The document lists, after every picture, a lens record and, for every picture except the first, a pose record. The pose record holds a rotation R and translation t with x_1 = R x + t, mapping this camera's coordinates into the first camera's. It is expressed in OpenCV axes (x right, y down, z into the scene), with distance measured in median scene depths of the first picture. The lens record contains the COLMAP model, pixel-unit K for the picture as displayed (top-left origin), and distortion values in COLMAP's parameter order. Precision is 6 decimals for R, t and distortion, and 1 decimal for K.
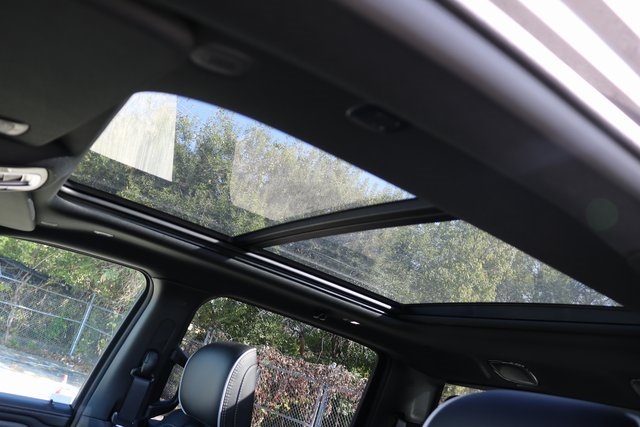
lens RADIAL K [[528.9, 0, 320.4], [0, 528.9, 214.4], [0, 0, 1]] dist [-0.158080, 0.124608]
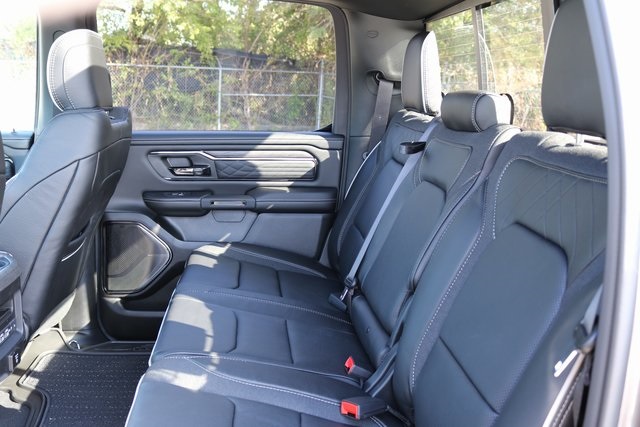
lens RADIAL K [[640.9, 0, 321.3], [0, 640.9, 213.1], [0, 0, 1]] dist [-0.099933, 0.000000]
pose [[0.853754, -0.128777, -0.504501, 0.110088], [0.325614, 0.888137, 0.324327, 0.042879], [0.406300, -0.441168, 0.800182, 0.006079]]
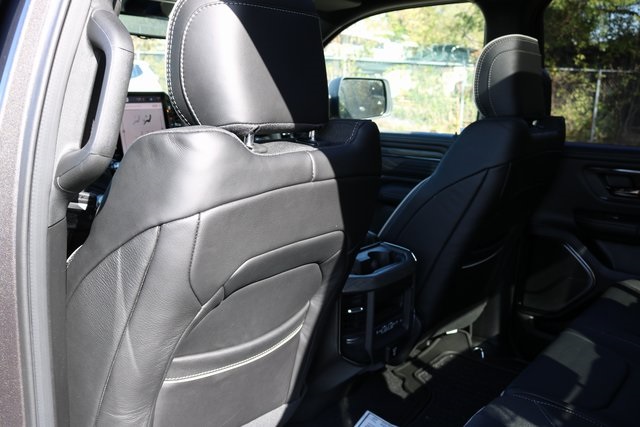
lens RADIAL K [[640.9, 0, 318.4], [0, 640.9, 215.0], [0, 0, 1]] dist [-0.099933, 0.000000]
pose [[0.297632, -0.041420, -0.953782, 0.115265], [0.331164, 0.941504, 0.062455, 0.049571], [0.895403, -0.334446, 0.293938, 0.026663]]
